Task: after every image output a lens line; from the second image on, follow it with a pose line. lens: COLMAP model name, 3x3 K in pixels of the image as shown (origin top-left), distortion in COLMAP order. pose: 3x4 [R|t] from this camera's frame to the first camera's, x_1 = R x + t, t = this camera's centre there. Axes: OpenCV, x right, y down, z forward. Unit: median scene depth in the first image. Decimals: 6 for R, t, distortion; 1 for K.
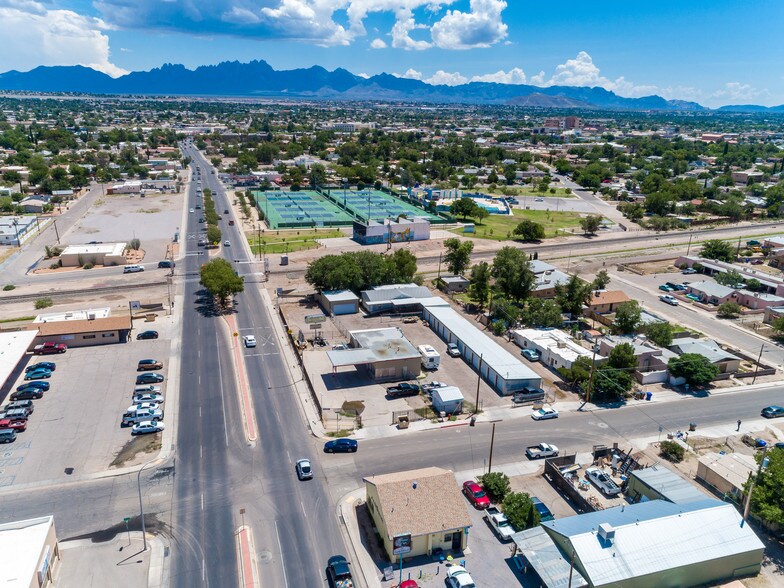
lens RADIAL K [[598.9, 0, 392.0], [0, 598.9, 294.0], [0, 0, 1]] dist [0.007508, 0.002194]
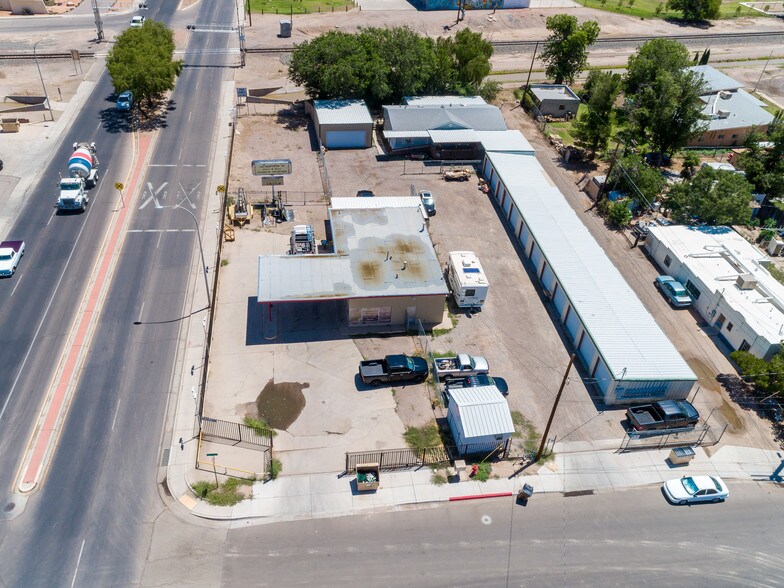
lens RADIAL K [[634.3, 0, 392.0], [0, 634.3, 294.0], [0, 0, 1]] dist [0.015352, 0.008222]
pose [[0.986467, 0.127253, -0.103390, 0.048815], [-0.083329, 0.932179, 0.352277, -0.059093], [0.141207, -0.338895, 0.930167, 0.431513]]
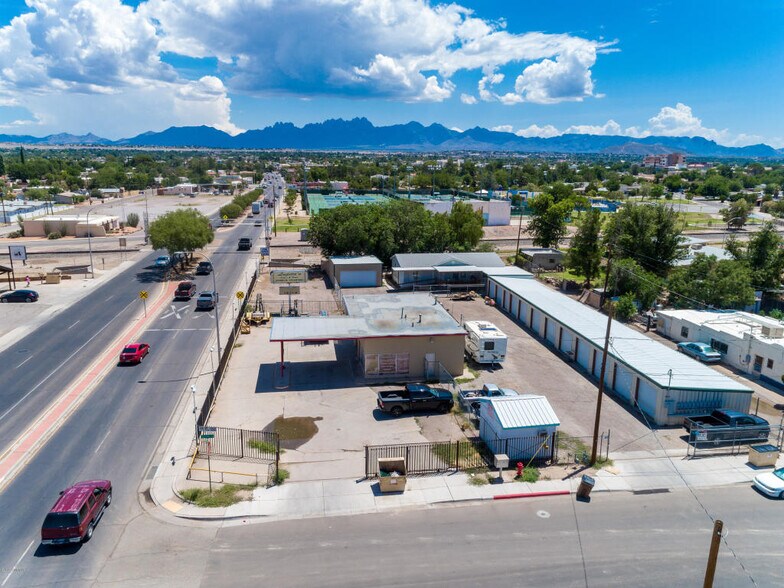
lens RADIAL K [[583.1, 0, 392.0], [0, 583.1, 294.0], [0, 0, 1]] dist [0.018817, 0.004134]
pose [[0.988264, 0.025365, -0.150635, 0.050285], [-0.036621, 0.996701, -0.072424, 0.090672], [0.148301, 0.077090, 0.985933, 0.450460]]
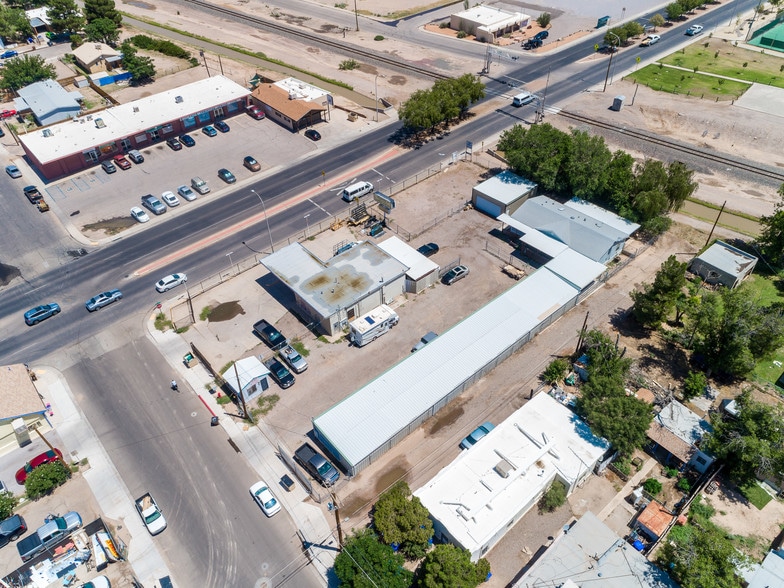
lens RADIAL K [[583.1, 0, 392.0], [0, 583.1, 294.0], [0, 0, 1]] dist [0.018817, 0.004134]
pose [[0.399045, 0.593369, -0.699054, 0.465254], [-0.236770, 0.803209, 0.546621, -0.269552], [0.885835, -0.052611, 0.461009, 0.622568]]
